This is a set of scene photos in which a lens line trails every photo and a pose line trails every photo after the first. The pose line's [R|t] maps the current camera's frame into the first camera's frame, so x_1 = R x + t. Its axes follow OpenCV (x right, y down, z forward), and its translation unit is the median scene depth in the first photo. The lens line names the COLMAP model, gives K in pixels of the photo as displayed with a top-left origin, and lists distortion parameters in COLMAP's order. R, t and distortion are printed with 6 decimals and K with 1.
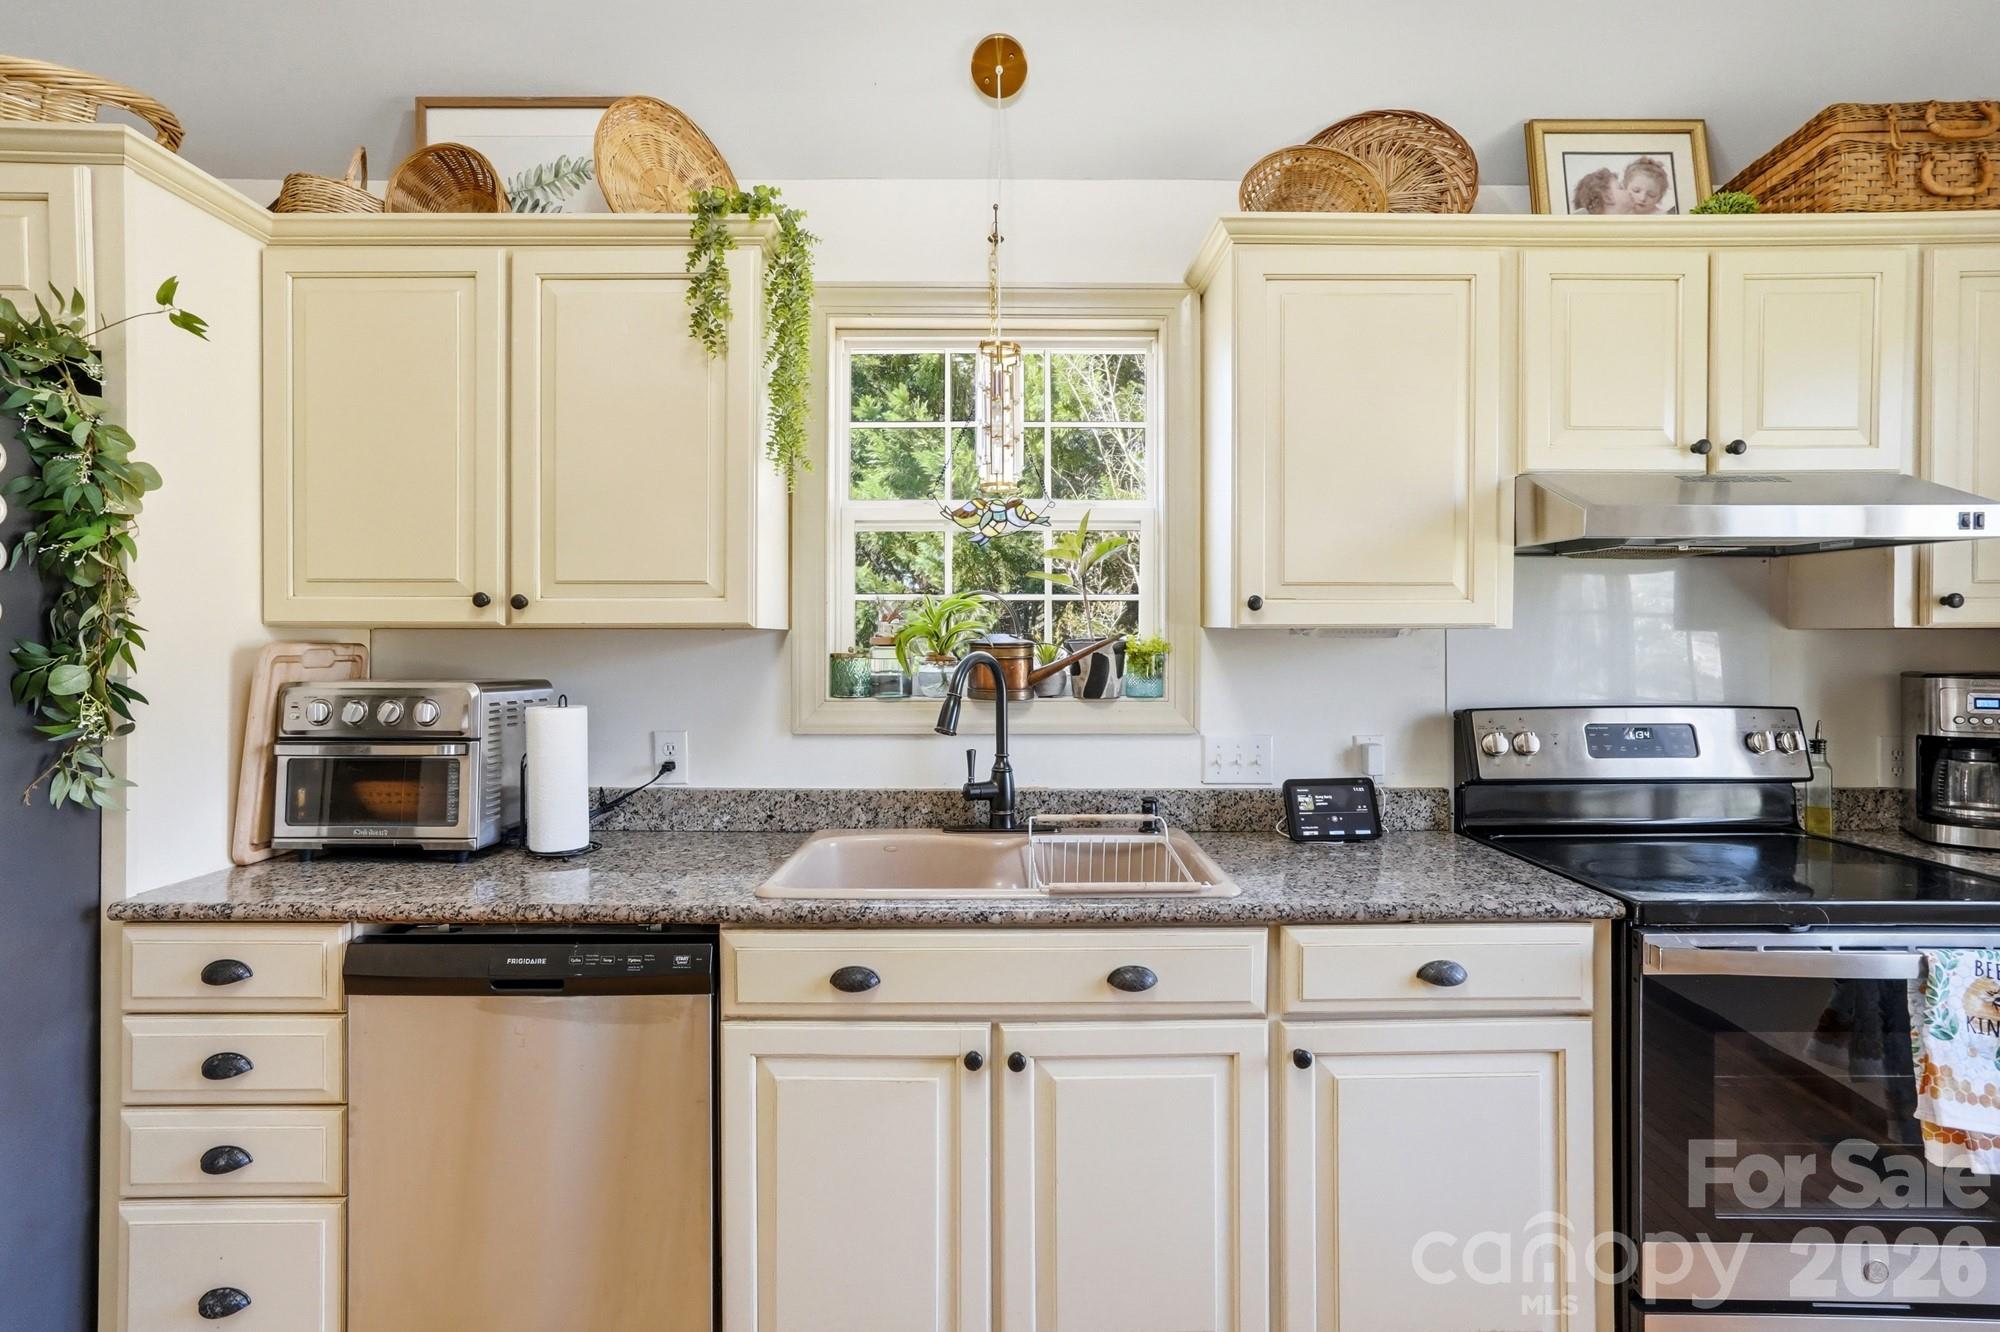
lens RADIAL K [[943.0, 0, 993.3], [0, 943.0, 646.5], [0, 0, 1]] dist [-0.005928, 0.002280]
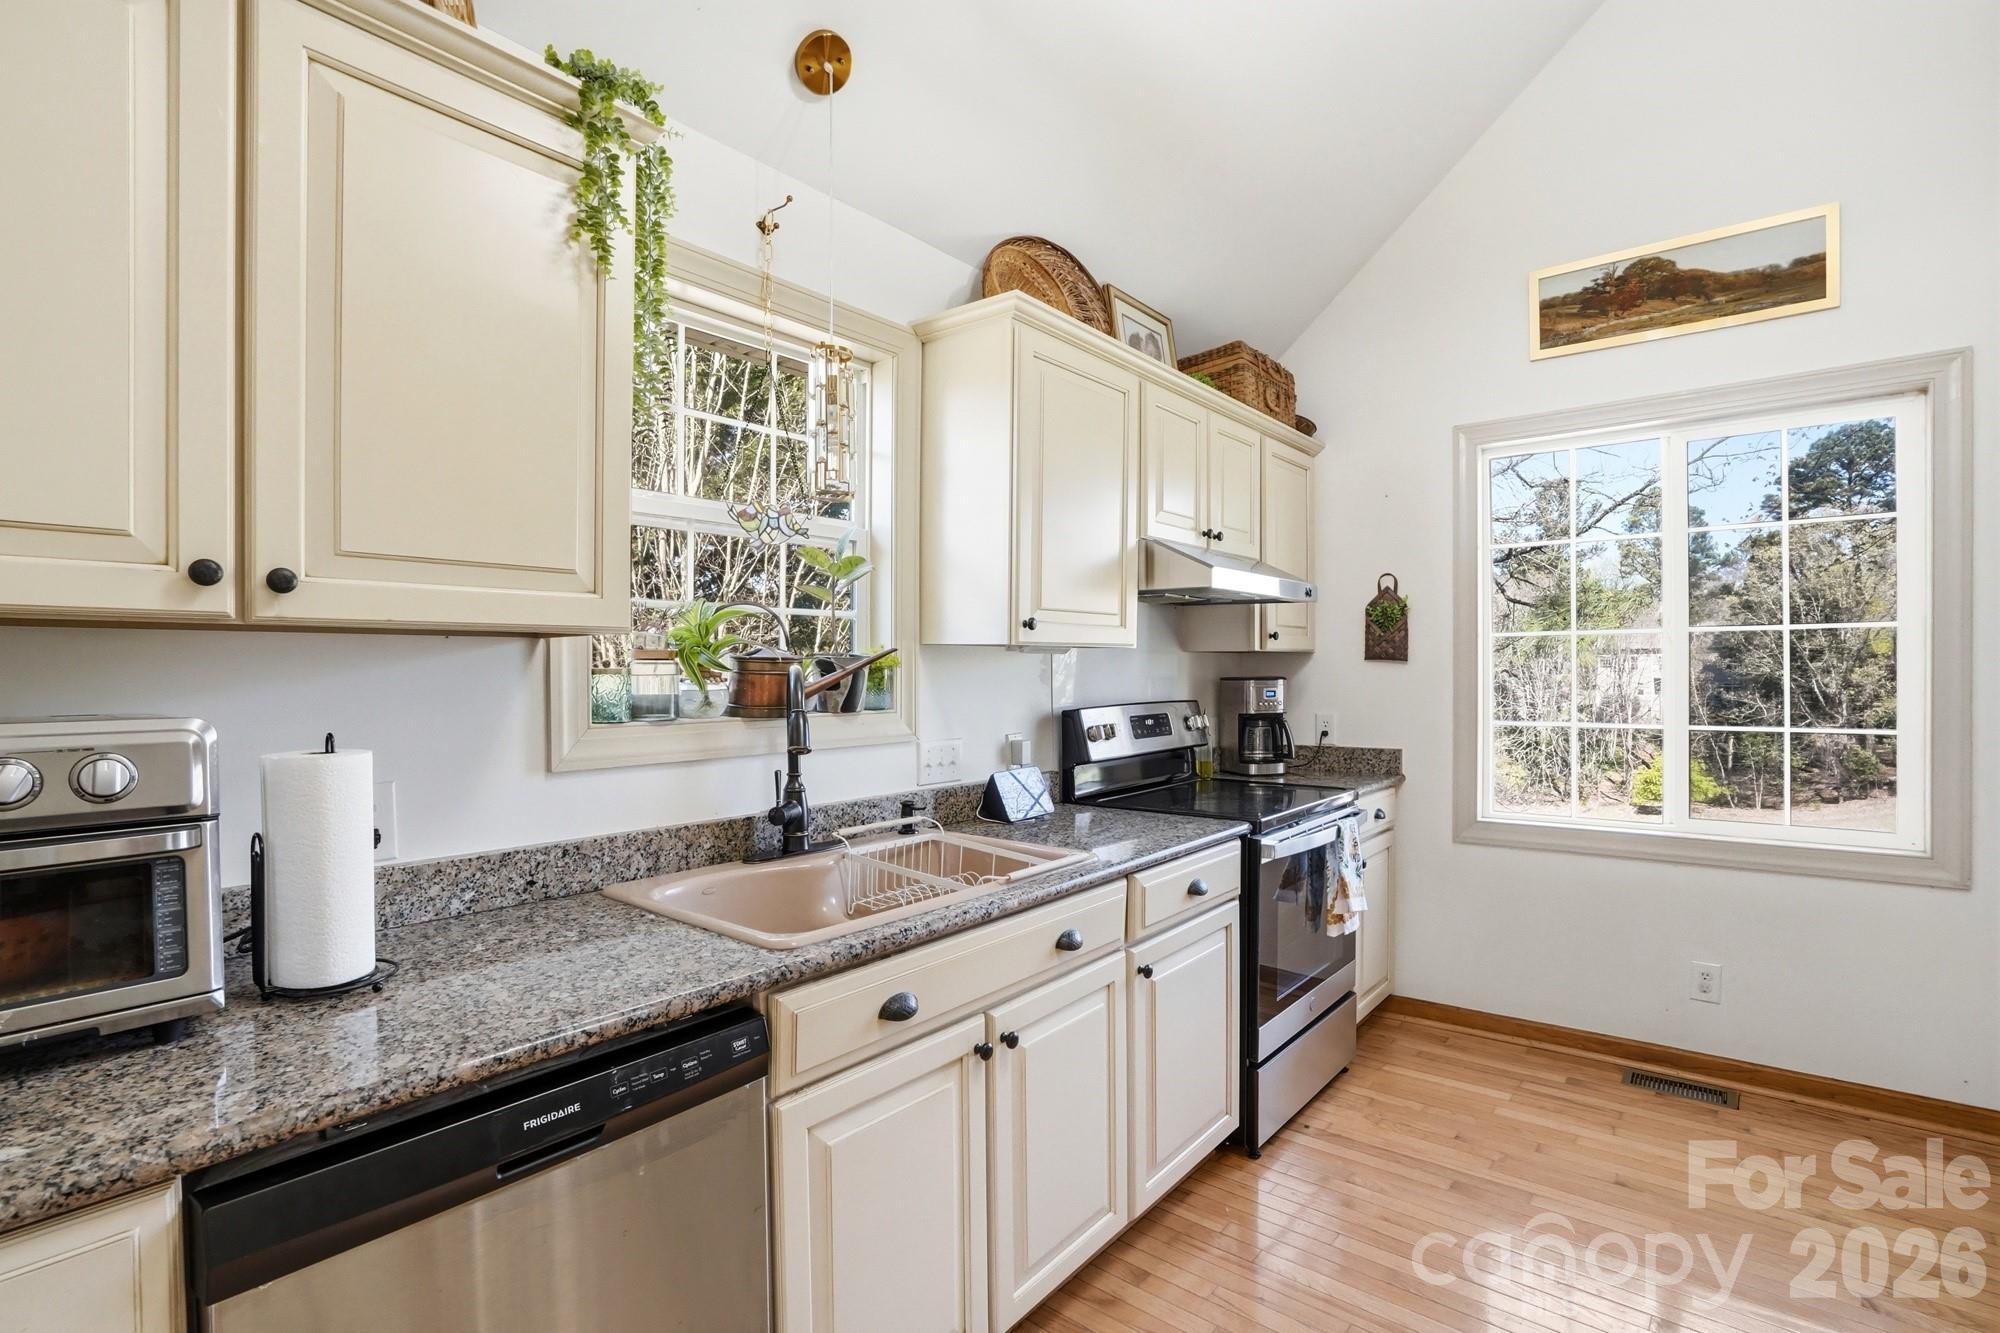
lens RADIAL K [[943.0, 0, 1005.1], [0, 943.0, 675.1], [0, 0, 1]] dist [-0.005928, 0.002280]
pose [[0.629109, -0.006854, 0.777287, -0.675645], [0.001275, 0.999969, 0.007785, 0.008815], [-0.777316, -0.003906, 0.629098, 0.263938]]
